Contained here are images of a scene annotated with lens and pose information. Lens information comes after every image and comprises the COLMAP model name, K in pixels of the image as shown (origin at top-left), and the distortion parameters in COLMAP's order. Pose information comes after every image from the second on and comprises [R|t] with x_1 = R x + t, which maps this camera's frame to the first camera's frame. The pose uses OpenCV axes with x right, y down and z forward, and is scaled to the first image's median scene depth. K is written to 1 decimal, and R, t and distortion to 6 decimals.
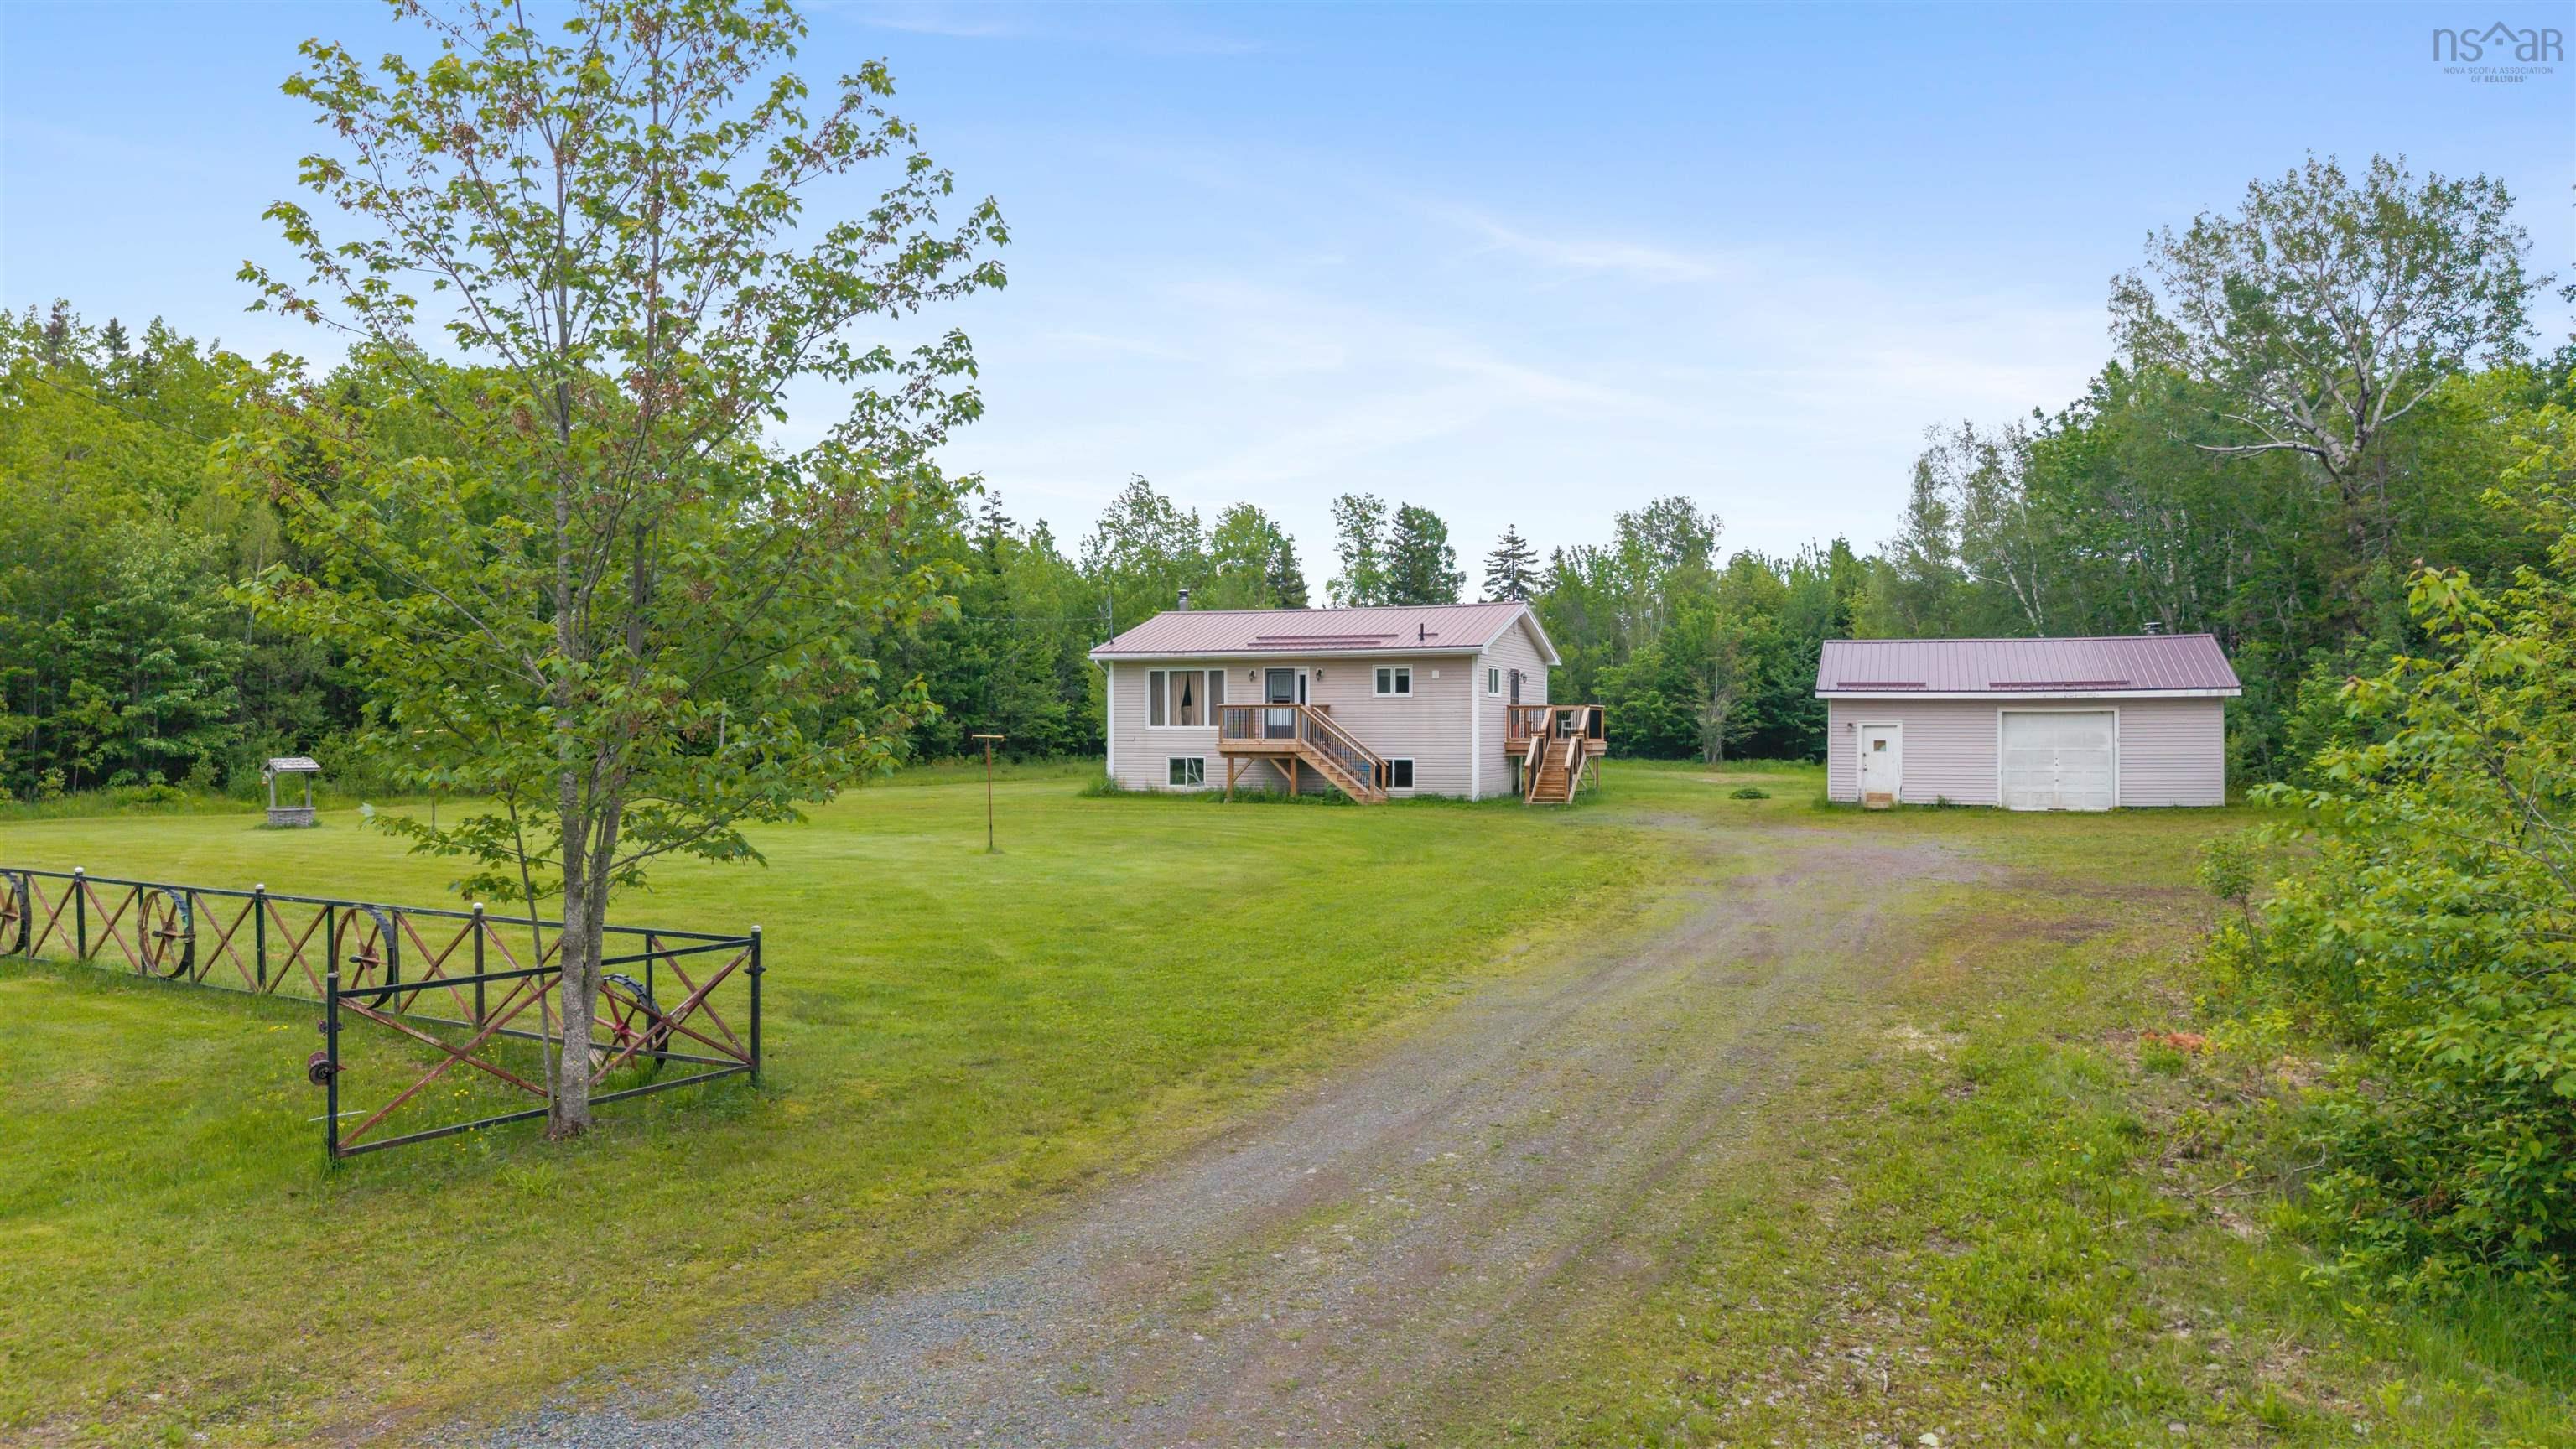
lens RADIAL K [[1754.9, 0, 1280.6], [0, 1754.9, 774.0], [0, 0, 1]] dist [0.206140, -0.000109]
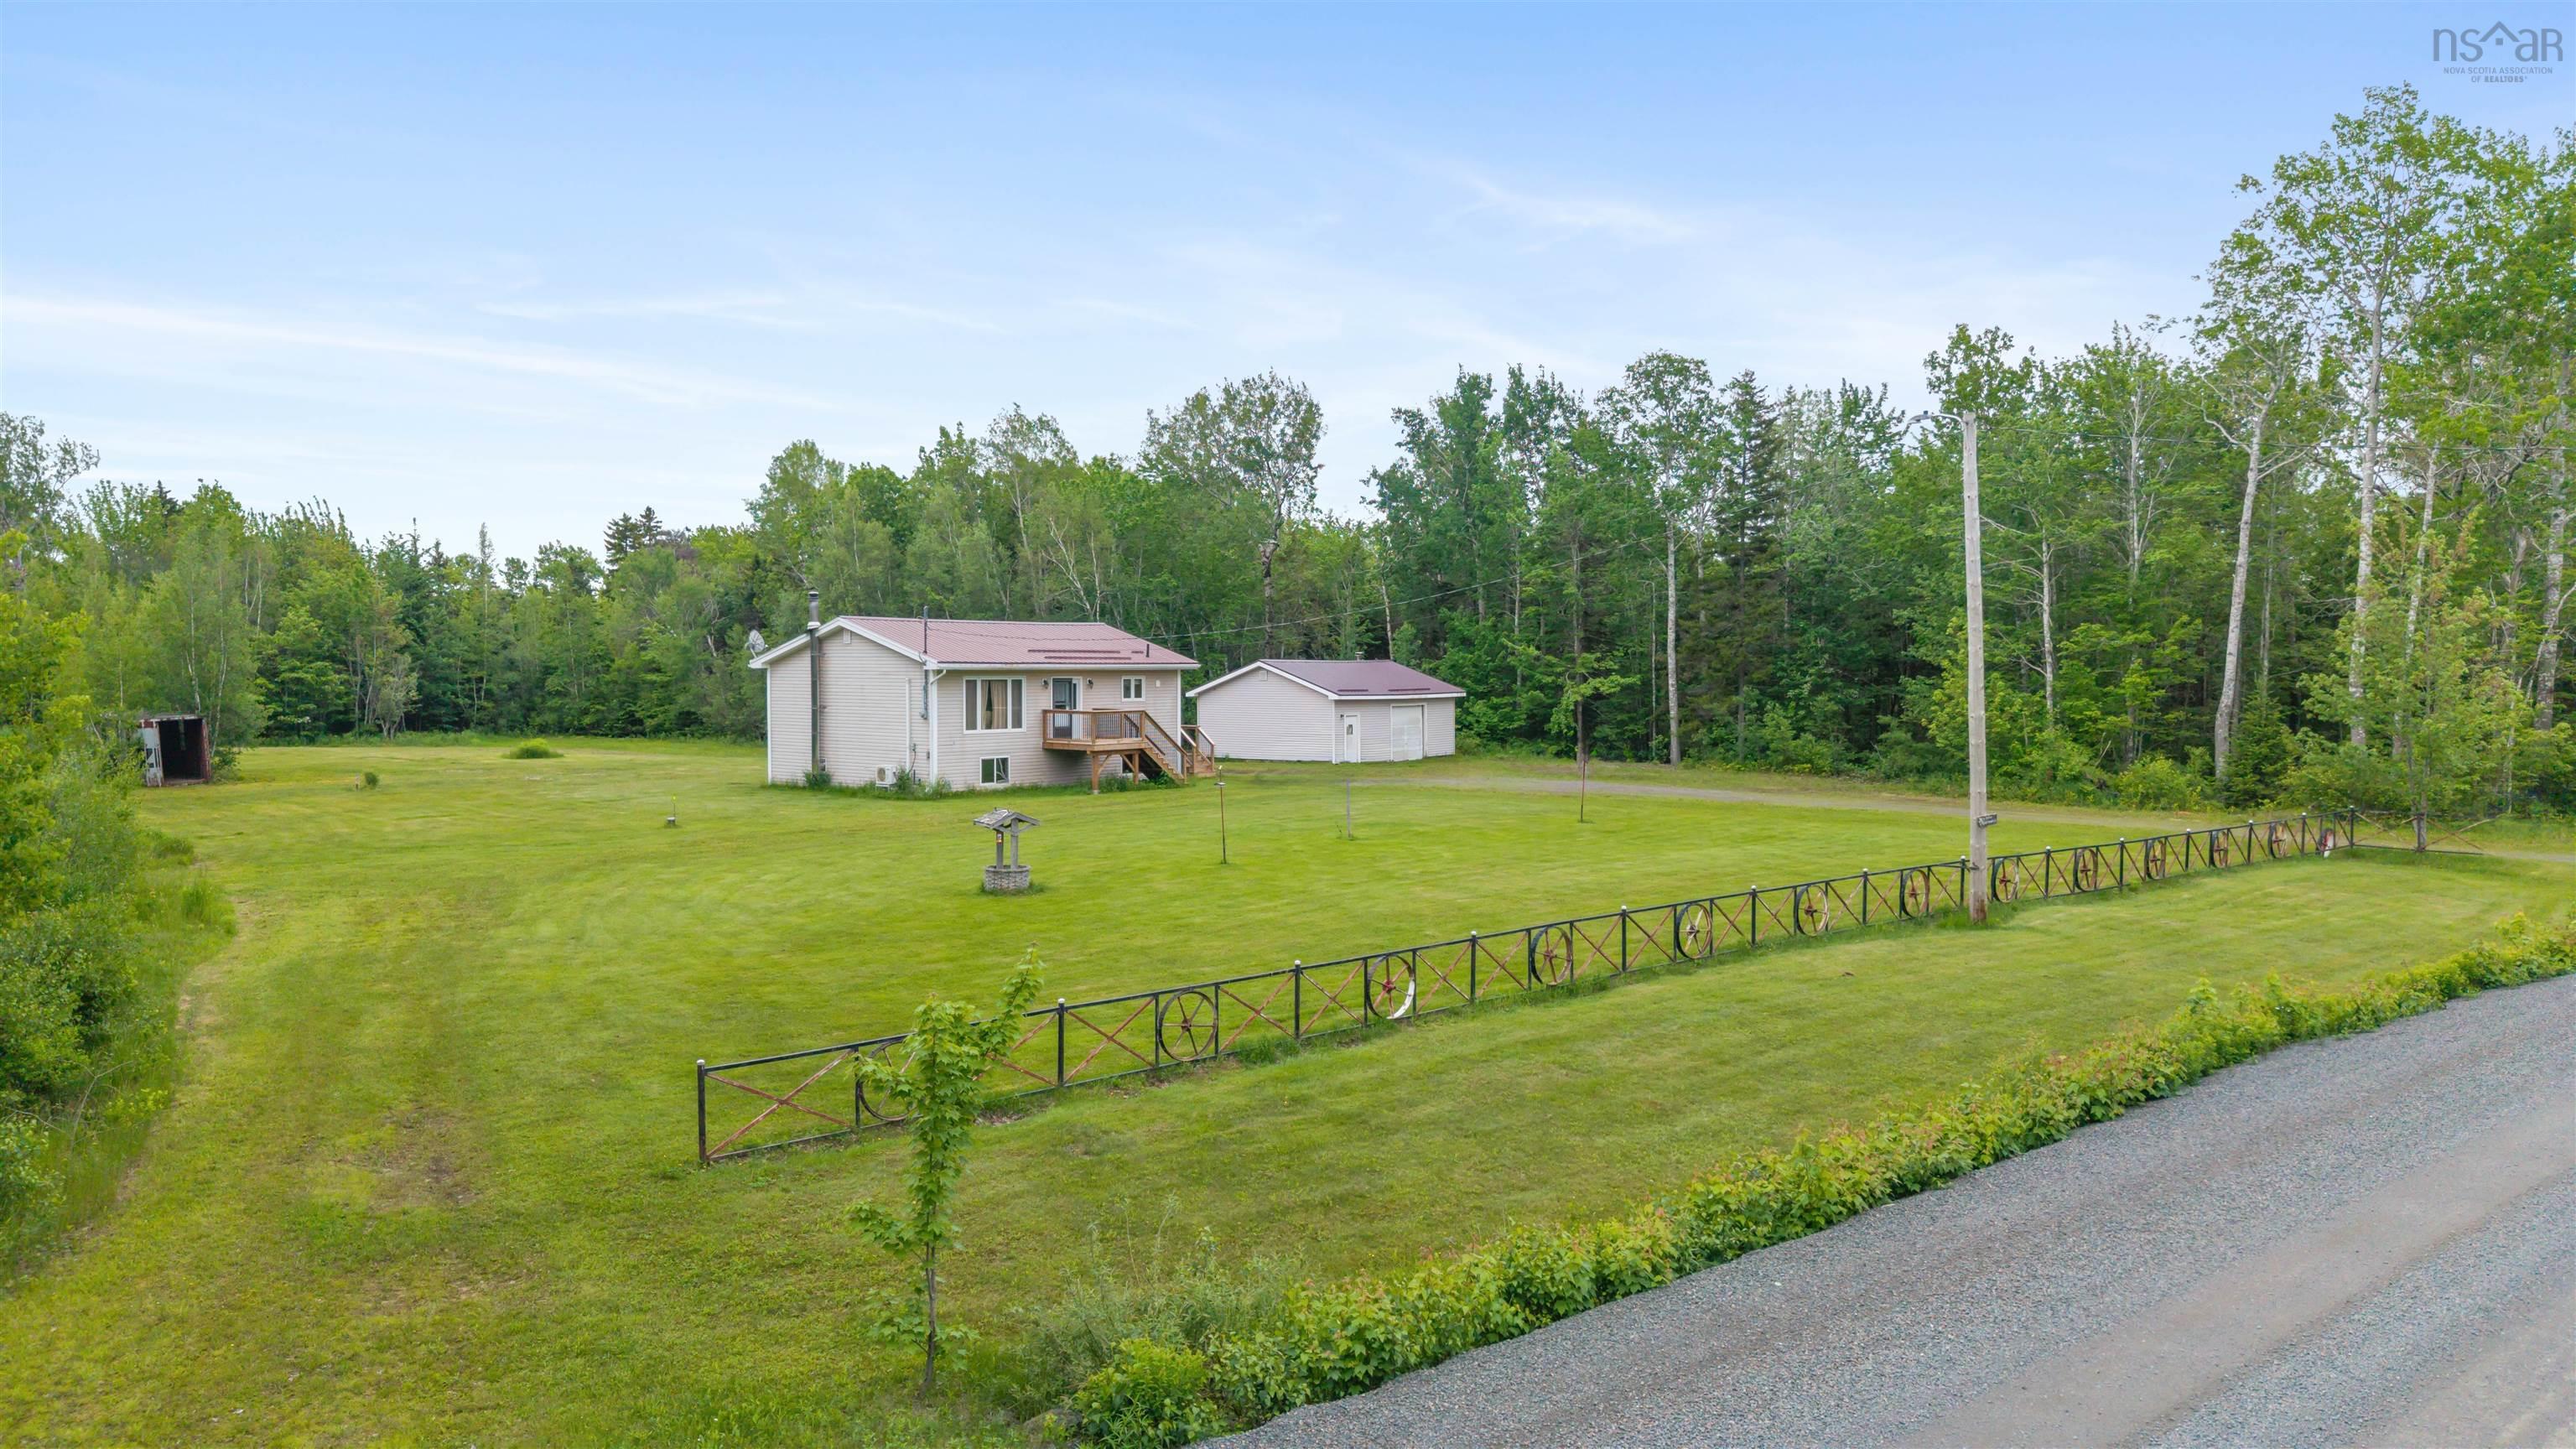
lens RADIAL K [[1725.1, 0, 1308.5], [0, 1725.1, 732.2], [0, 0, 1]] dist [0.063820, -0.067326]
pose [[0.310920, -0.040674, 0.949565, -1.018314], [0.027064, 0.999058, 0.033932, -0.056858], [-0.950051, 0.015148, 0.311728, 0.471506]]
